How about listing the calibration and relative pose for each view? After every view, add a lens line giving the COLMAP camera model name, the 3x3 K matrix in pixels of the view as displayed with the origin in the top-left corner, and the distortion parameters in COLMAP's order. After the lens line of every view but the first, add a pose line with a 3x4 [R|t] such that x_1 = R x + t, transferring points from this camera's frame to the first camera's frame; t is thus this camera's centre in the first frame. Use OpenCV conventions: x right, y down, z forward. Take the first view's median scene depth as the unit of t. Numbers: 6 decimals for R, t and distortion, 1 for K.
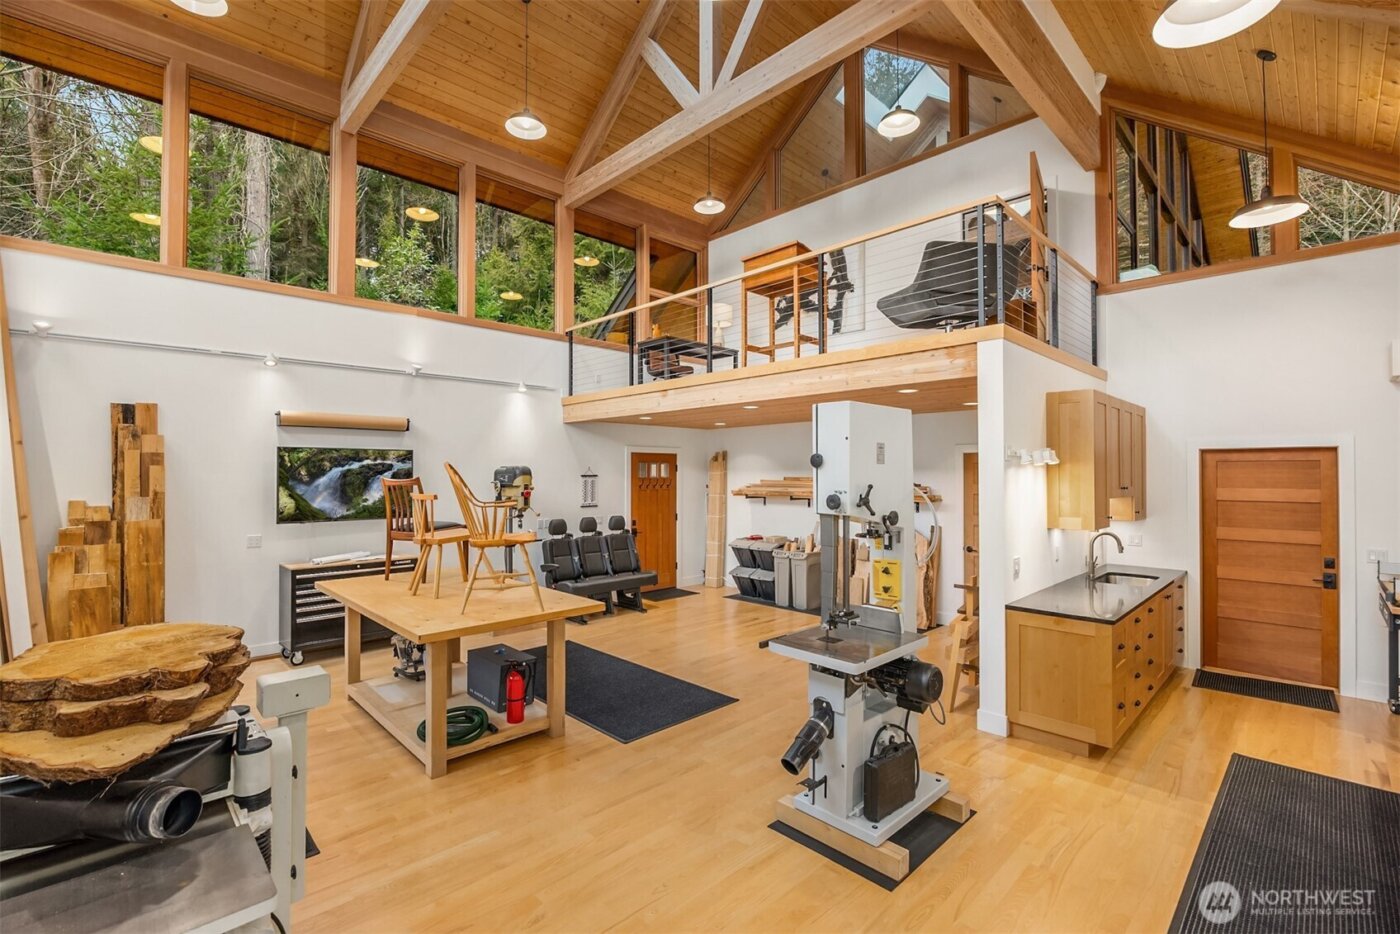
lens RADIAL K [[617.7, 0, 699.9], [0, 617.7, 463.8], [0, 0, 1]] dist [-0.008694, 0.000149]
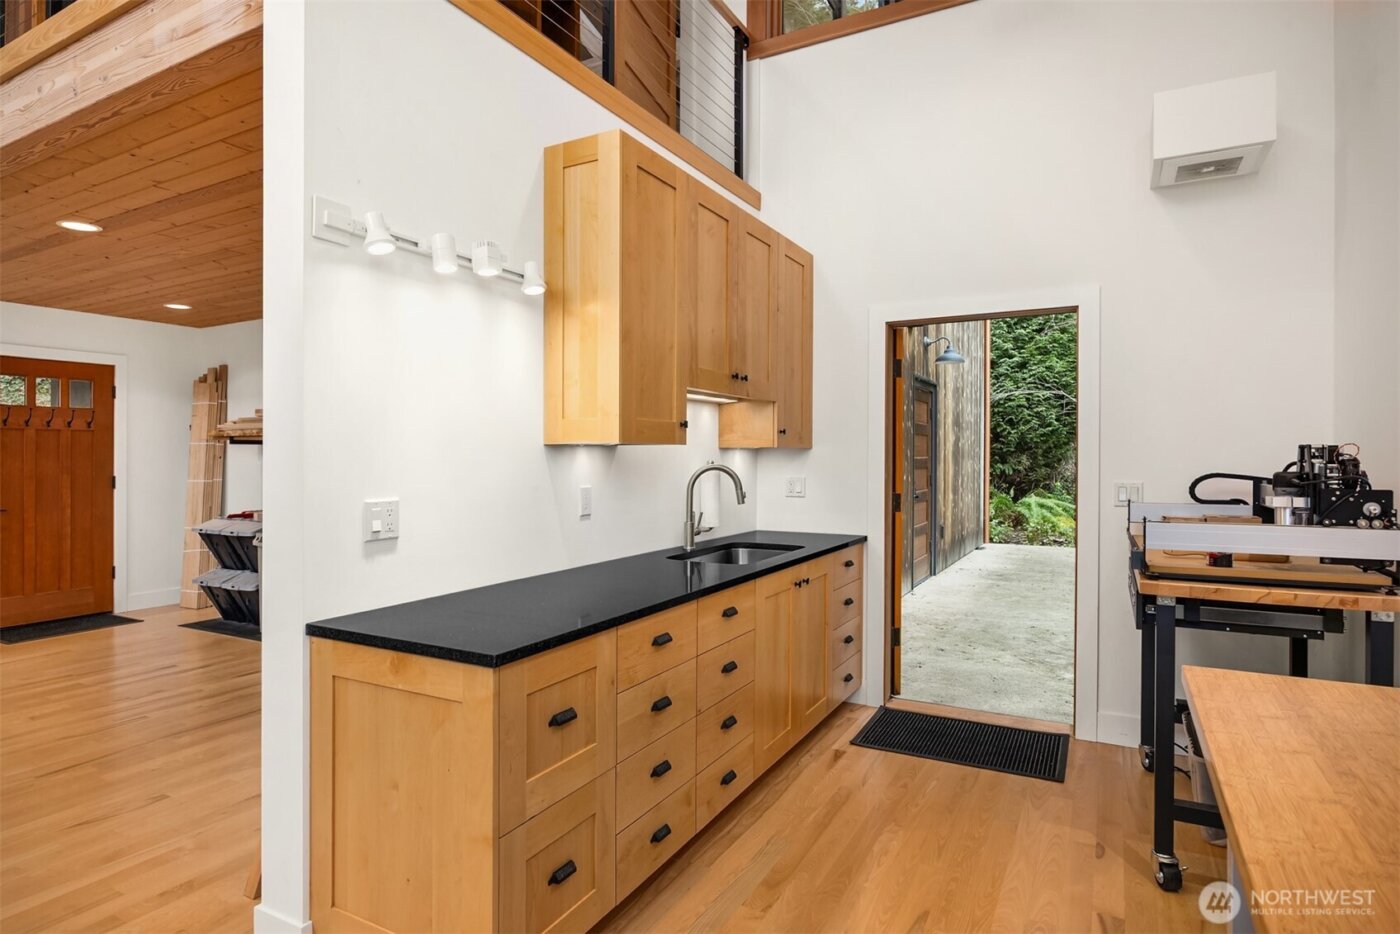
lens RADIAL K [[755.4, 0, 694.1], [0, 755.4, 467.5], [0, 0, 1]] dist [-0.001796, 0.000083]
pose [[0.959529, -0.008618, 0.281476, 0.423428], [0.000543, 0.999586, 0.028754, 0.086427], [-0.281608, -0.027438, 0.959137, 0.357275]]
